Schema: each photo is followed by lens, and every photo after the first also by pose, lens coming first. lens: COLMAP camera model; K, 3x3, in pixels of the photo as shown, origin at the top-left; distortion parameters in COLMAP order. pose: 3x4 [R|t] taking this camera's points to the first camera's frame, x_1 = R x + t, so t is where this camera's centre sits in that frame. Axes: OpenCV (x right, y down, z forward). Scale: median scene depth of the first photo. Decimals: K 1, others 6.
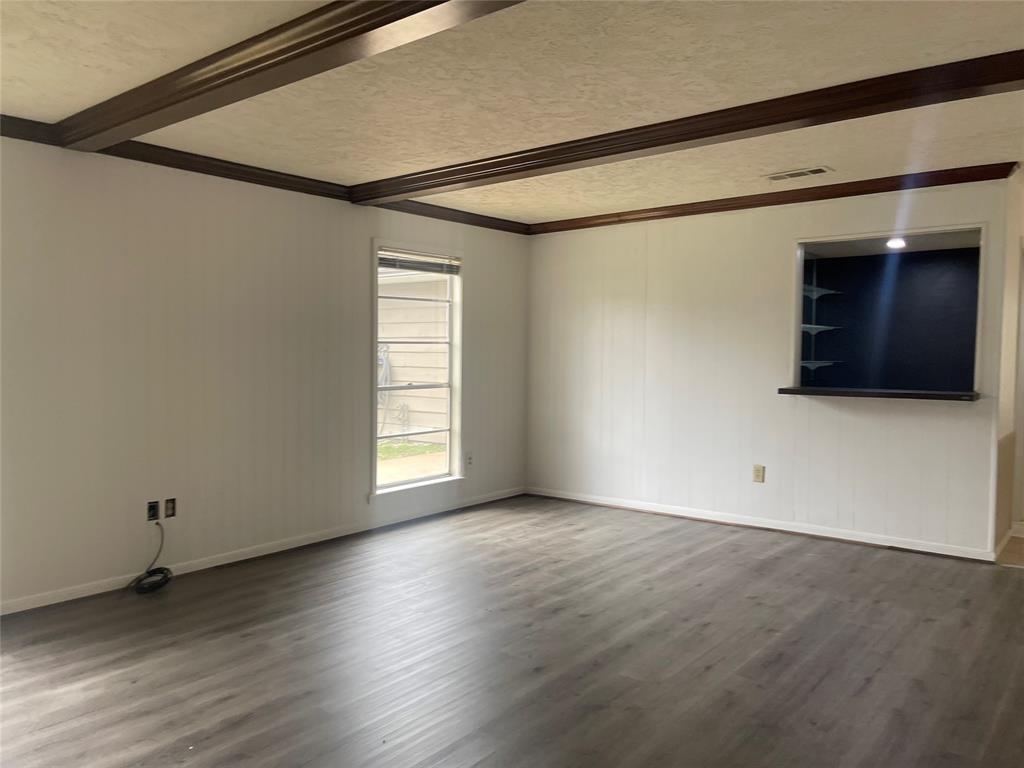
lens RADIAL K [[787.7, 0, 511.7], [0, 787.7, 384.0], [0, 0, 1]] dist [0.075431, -0.033374]
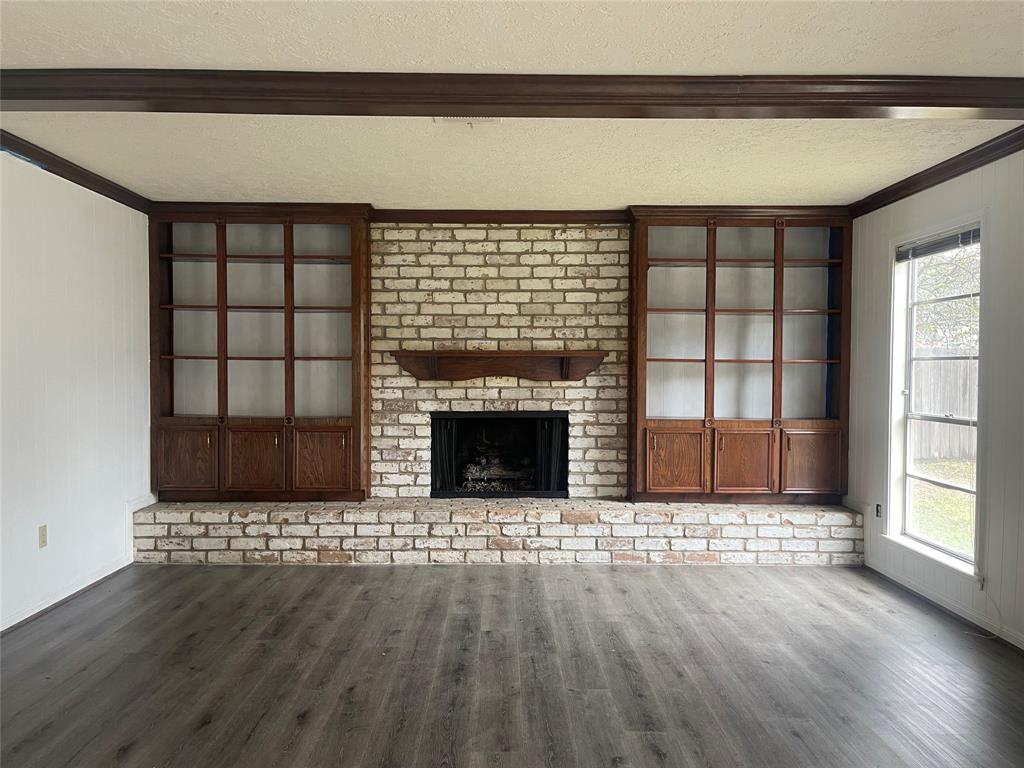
lens RADIAL K [[787.7, 0, 506.3], [0, 787.7, 382.7], [0, 0, 1]] dist [0.075431, -0.033374]
pose [[-0.764913, 0.003600, -0.644123, 0.542320], [-0.042624, 0.997510, 0.056193, -0.065675], [0.642722, 0.070438, -0.762855, 1.661825]]
